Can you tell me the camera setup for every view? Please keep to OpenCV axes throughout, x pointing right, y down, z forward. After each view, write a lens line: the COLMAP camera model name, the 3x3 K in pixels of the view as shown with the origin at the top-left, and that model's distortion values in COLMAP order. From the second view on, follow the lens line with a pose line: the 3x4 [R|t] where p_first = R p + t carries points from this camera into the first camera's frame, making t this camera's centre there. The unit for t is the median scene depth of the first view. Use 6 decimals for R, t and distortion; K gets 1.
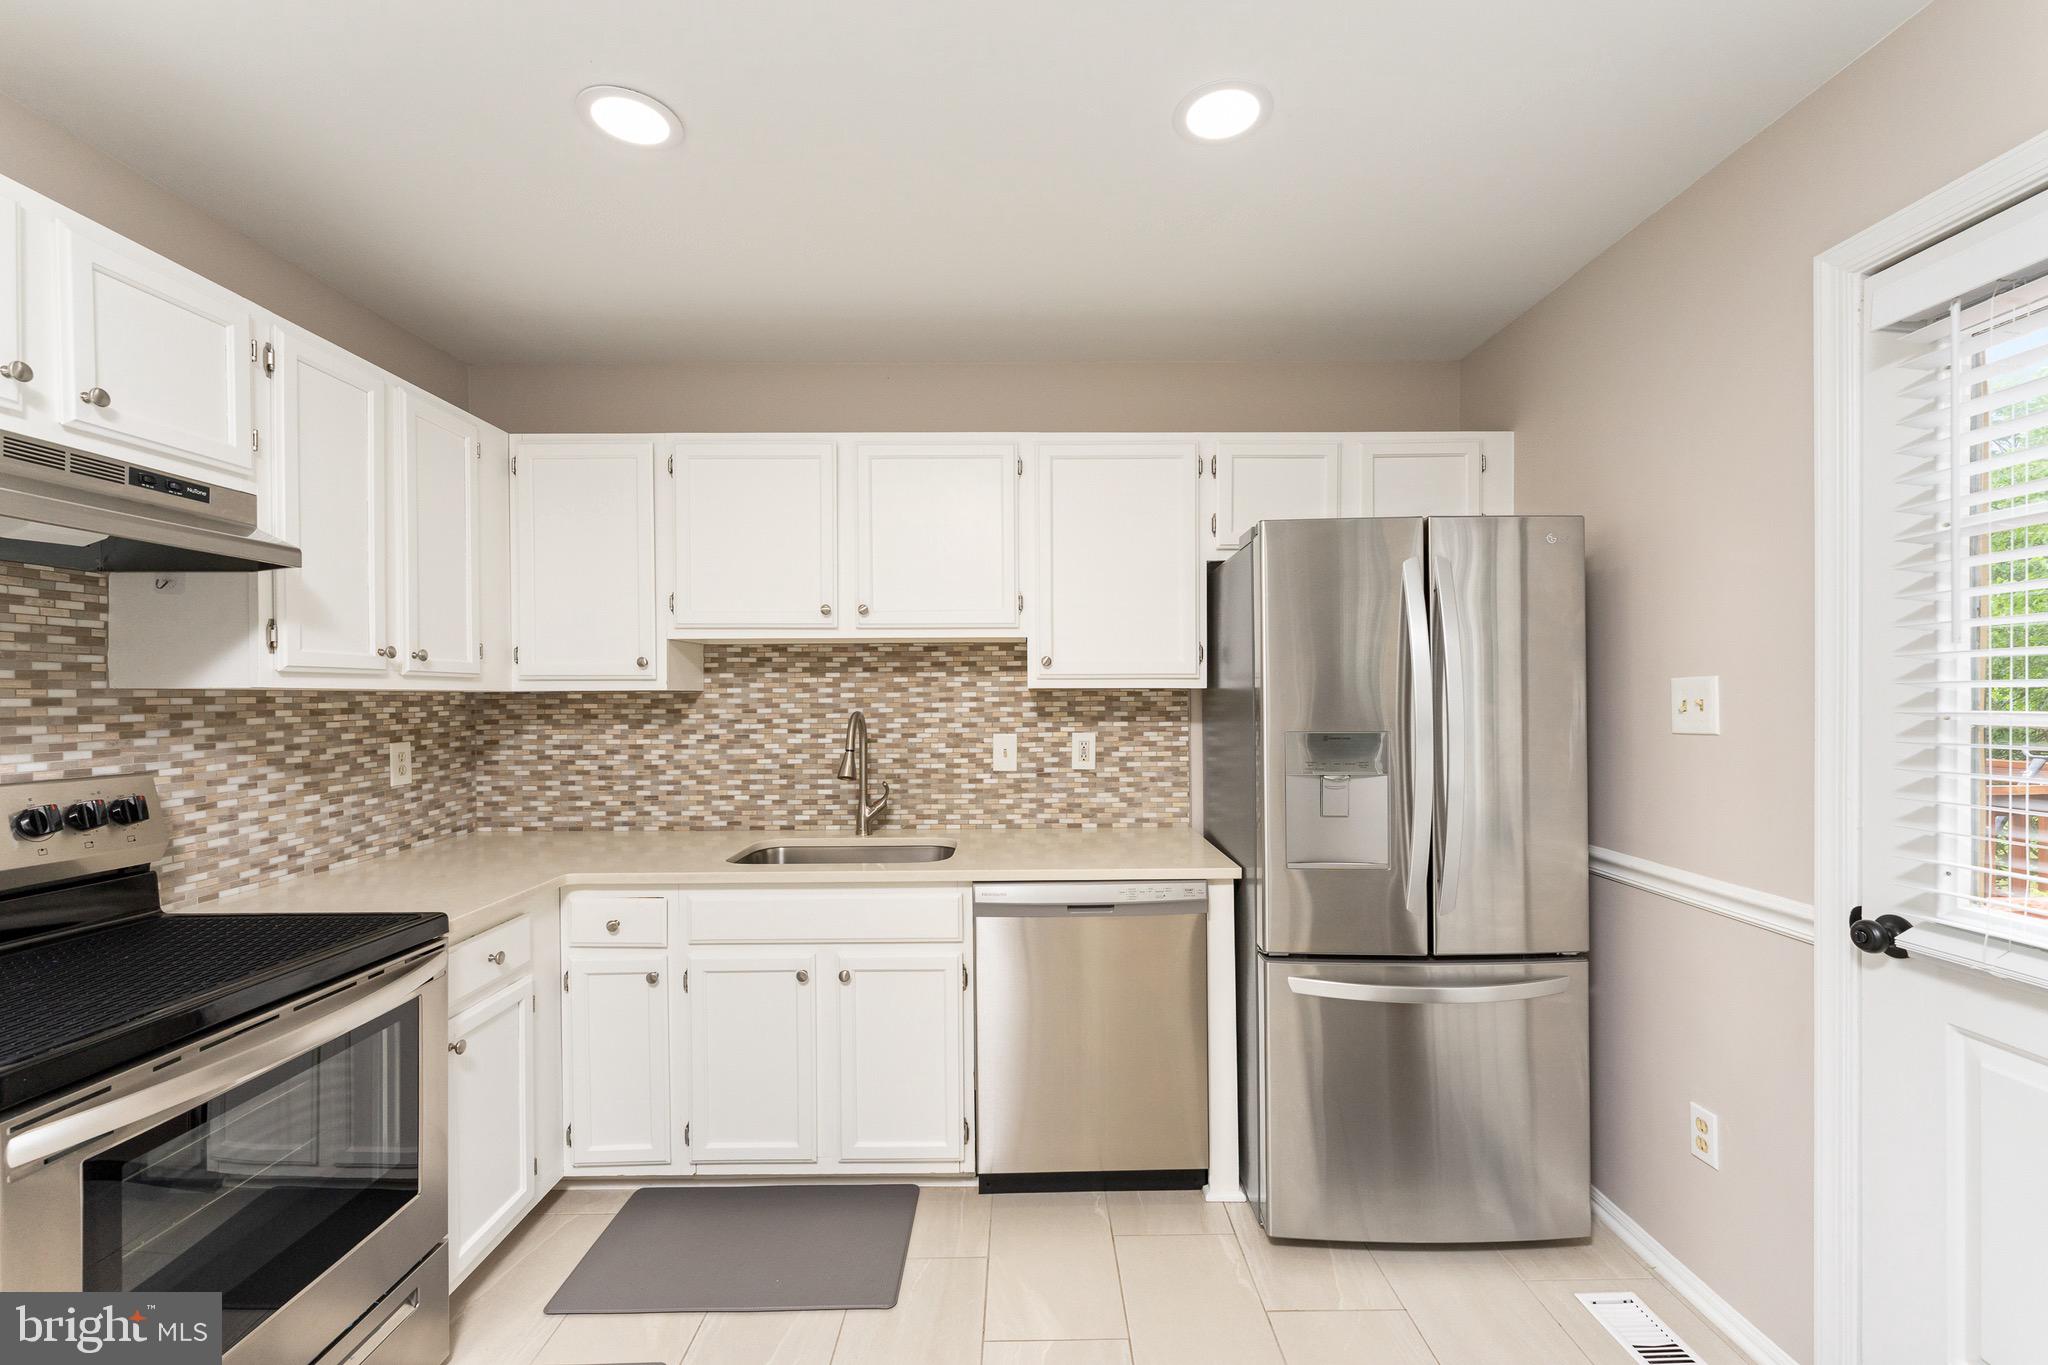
lens RADIAL K [[822.0, 0, 1025.6], [0, 822.0, 687.3], [0, 0, 1]] dist [-0.000420, -0.000058]
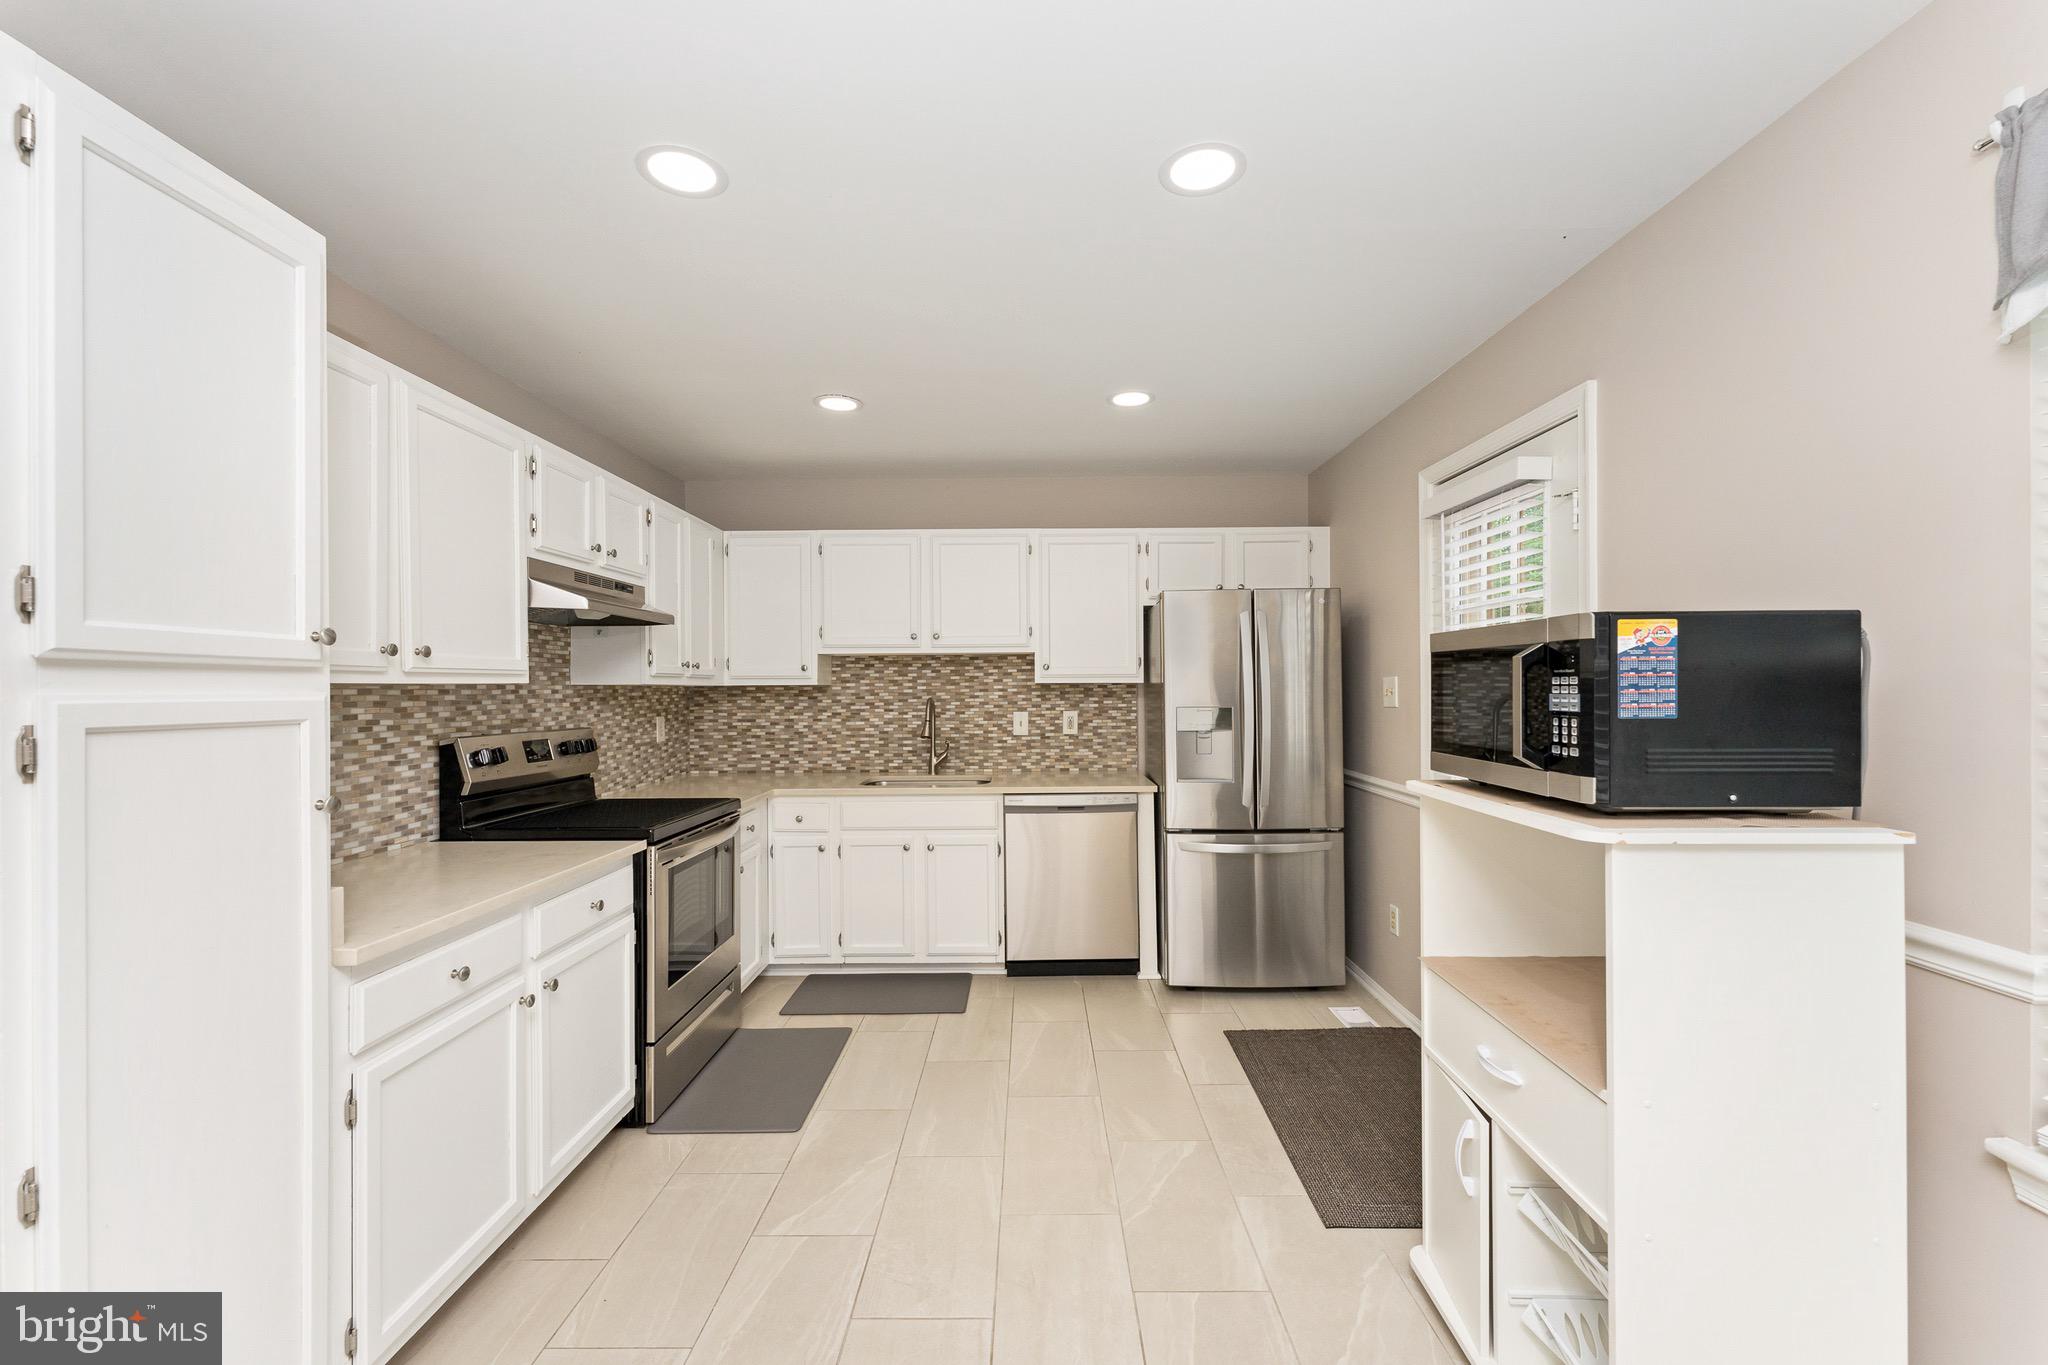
lens RADIAL K [[851.4, 0, 1024.0], [0, 851.4, 682.5], [0, 0, 1]] dist [-0.000442, -0.000001]
pose [[0.999918, -0.002122, -0.012593, 0.002136], [0.002160, 0.999993, 0.003043, -0.004896], [0.012586, -0.003070, 0.999916, -0.650247]]
